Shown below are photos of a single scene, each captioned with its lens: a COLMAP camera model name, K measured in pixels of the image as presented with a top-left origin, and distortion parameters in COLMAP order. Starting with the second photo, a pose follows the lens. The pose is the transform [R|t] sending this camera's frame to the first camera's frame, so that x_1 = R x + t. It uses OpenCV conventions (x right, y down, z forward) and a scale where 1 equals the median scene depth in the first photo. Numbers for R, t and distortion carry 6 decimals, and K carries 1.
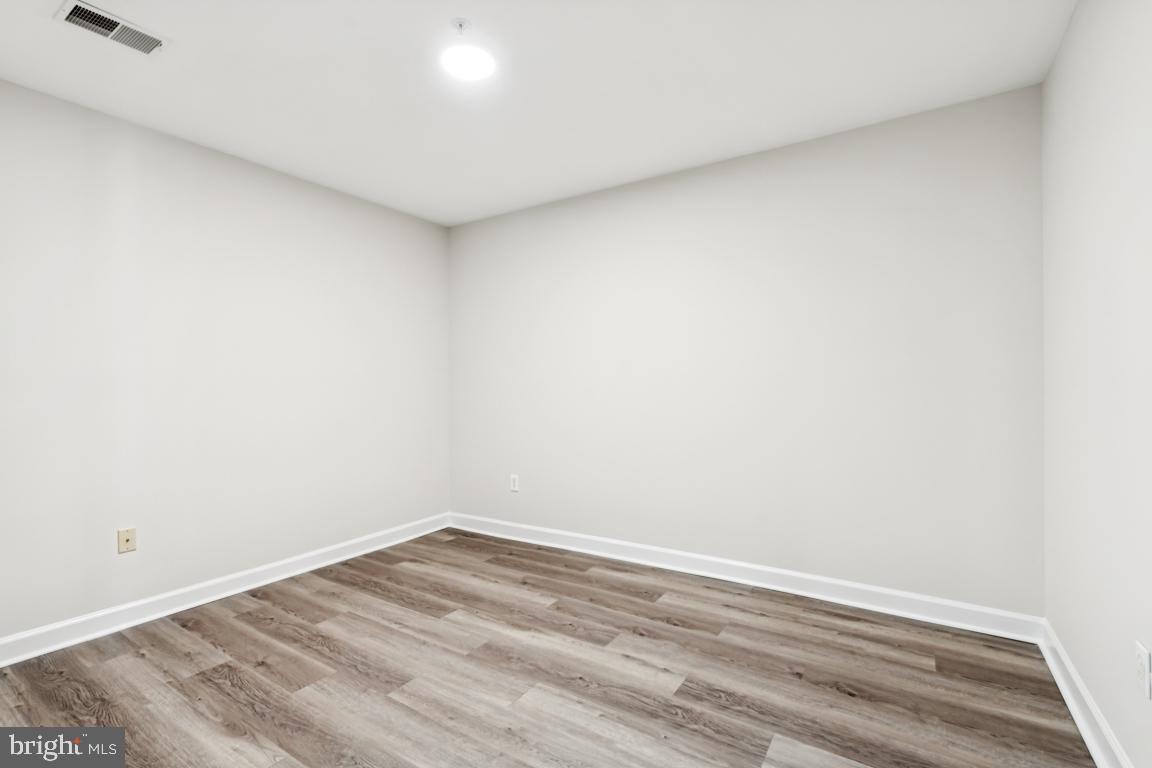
lens RADIAL K [[512.4, 0, 576.8], [0, 512.4, 381.8], [0, 0, 1]] dist [0.000396, 0.000684]
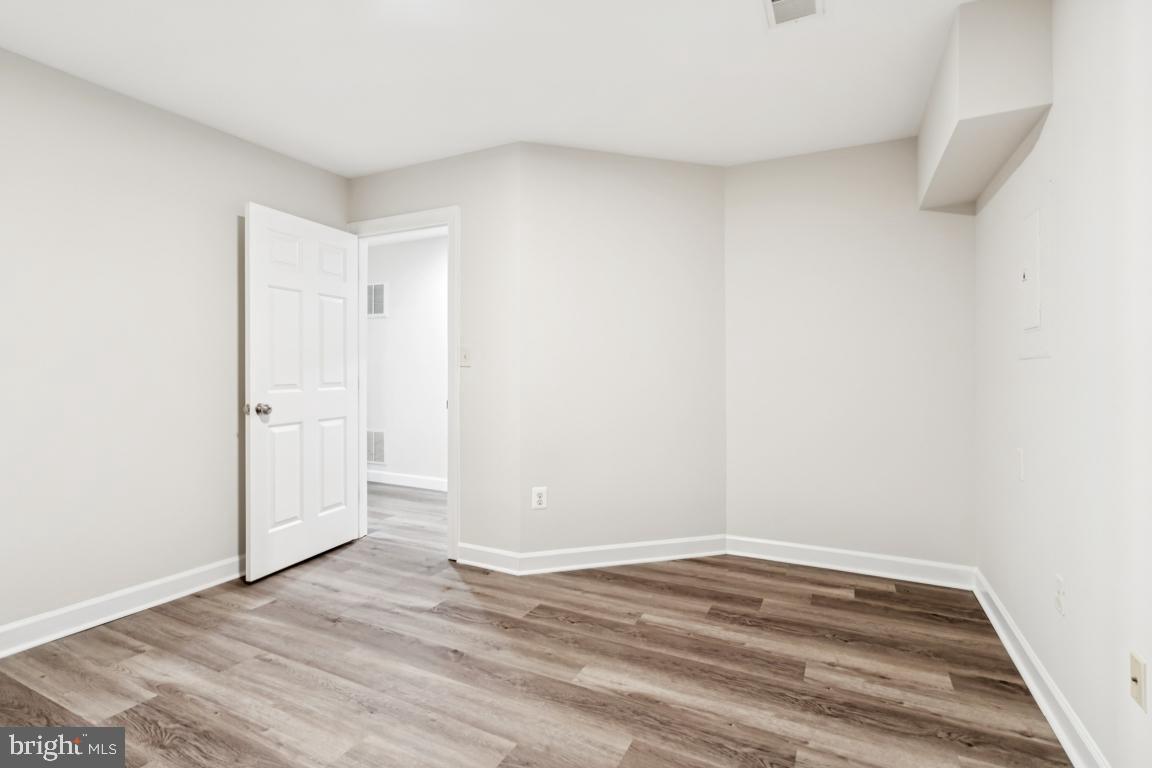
lens RADIAL K [[512.4, 0, 578.5], [0, 512.4, 380.4], [0, 0, 1]] dist [0.000396, 0.000684]
pose [[-0.992389, 0.008841, -0.122828, -0.392191], [0.007722, 0.999924, 0.009587, 0.018184], [0.122904, 0.008565, -0.992382, 1.924166]]
